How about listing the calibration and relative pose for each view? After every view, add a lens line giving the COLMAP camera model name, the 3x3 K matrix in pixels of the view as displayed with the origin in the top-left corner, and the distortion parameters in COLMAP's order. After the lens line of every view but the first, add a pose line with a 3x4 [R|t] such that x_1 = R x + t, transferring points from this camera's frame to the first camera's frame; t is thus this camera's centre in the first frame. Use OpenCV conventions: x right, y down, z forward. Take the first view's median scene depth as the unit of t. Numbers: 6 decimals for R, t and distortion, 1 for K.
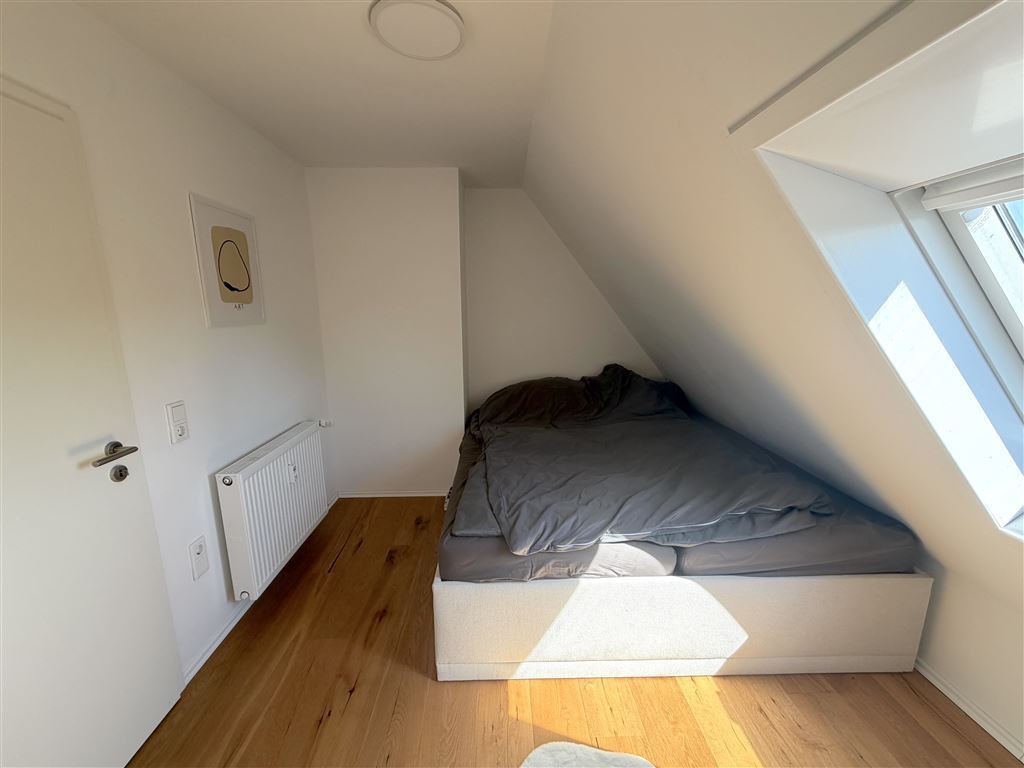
lens RADIAL K [[407.1, 0, 511.2], [0, 407.1, 384.7], [0, 0, 1]] dist [0.001779, 0.000686]
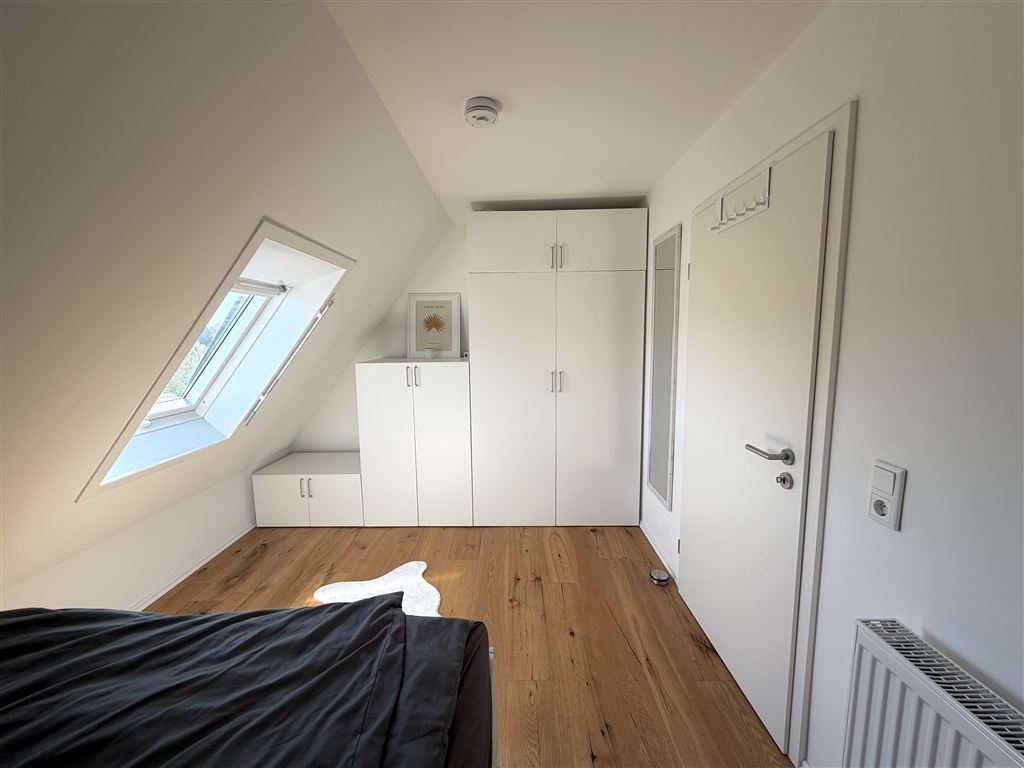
lens RADIAL K [[407.1, 0, 512.1], [0, 407.1, 386.1], [0, 0, 1]] dist [0.001779, 0.000686]
pose [[-0.999225, 0.015232, 0.036284, -0.331824], [0.025799, 0.949817, 0.311741, -0.365229], [-0.029714, 0.312436, -0.949474, 2.028190]]
